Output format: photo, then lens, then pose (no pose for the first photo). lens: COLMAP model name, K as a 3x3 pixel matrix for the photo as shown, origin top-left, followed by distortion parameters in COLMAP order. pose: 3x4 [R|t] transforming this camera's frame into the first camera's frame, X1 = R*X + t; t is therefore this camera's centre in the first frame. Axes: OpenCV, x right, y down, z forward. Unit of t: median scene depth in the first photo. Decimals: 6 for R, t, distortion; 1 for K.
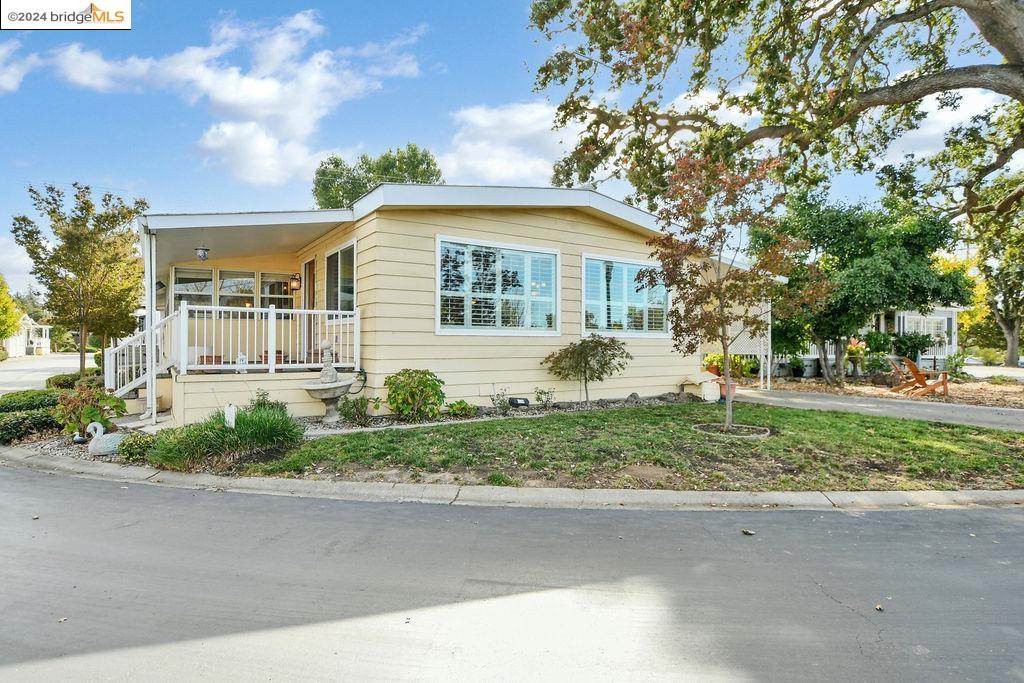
lens RADIAL K [[543.4, 0, 513.8], [0, 543.4, 343.8], [0, 0, 1]] dist [-0.022862, 0.007443]
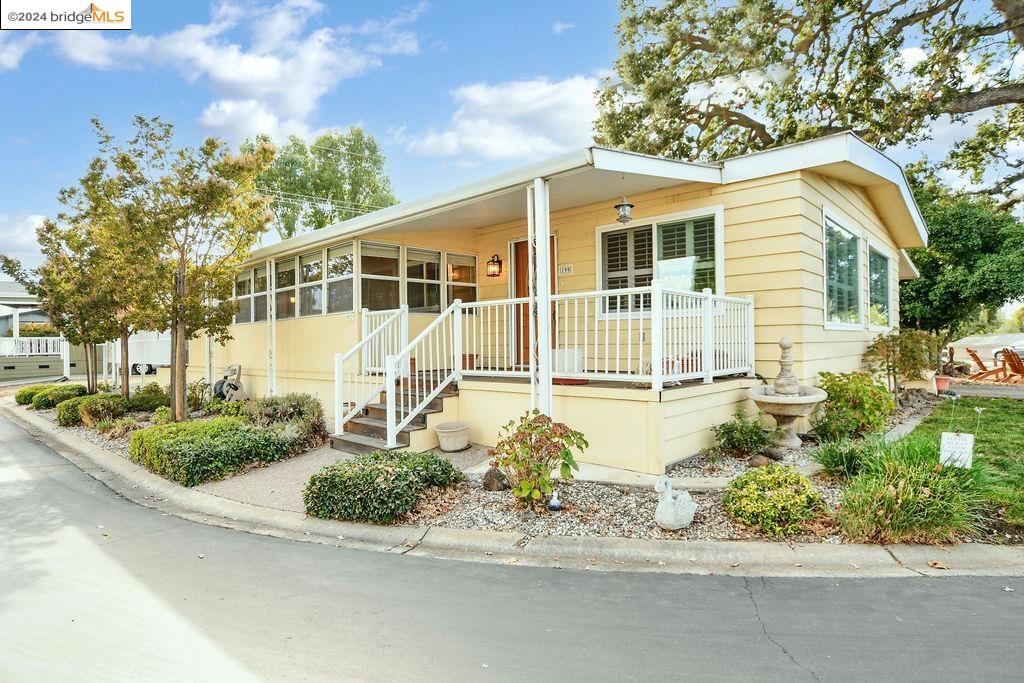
lens RADIAL K [[543.4, 0, 510.1], [0, 543.4, 342.4], [0, 0, 1]] dist [-0.022862, 0.007443]
pose [[0.970871, -0.017209, 0.238986, -0.748512], [0.018136, 0.999834, -0.001683, -0.003509], [-0.238917, 0.005968, 0.971022, 0.308196]]
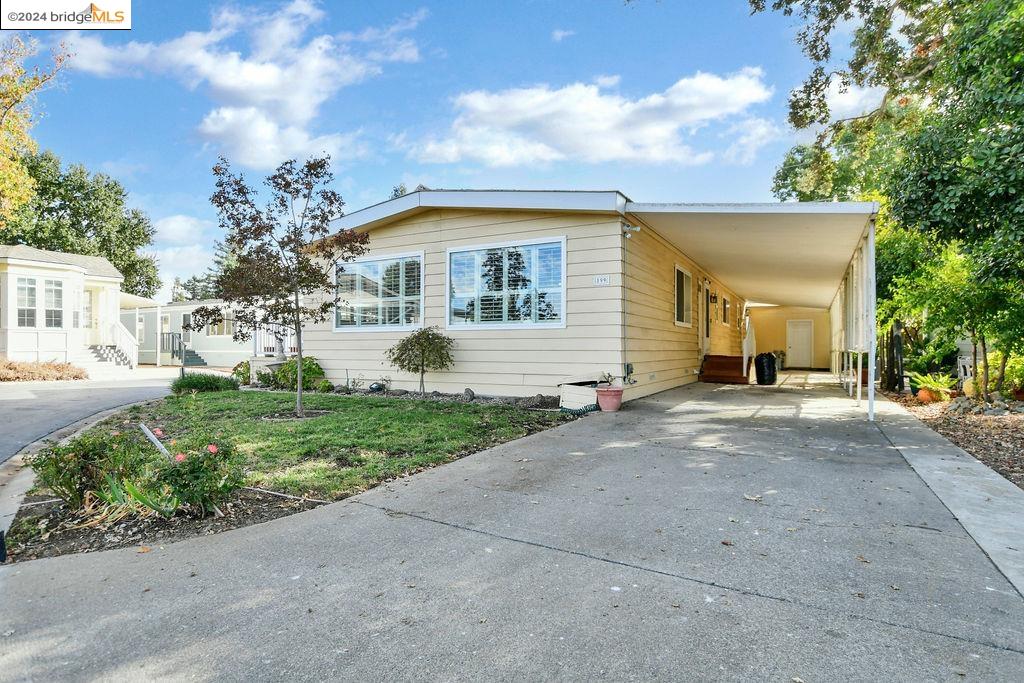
lens RADIAL K [[543.4, 0, 518.2], [0, 543.4, 341.7], [0, 0, 1]] dist [-0.022862, 0.007443]
pose [[0.465905, -0.006524, -0.884811, 1.215350], [0.011752, 0.999930, -0.001185, 0.012186], [0.884757, -0.009846, 0.465949, 0.711494]]
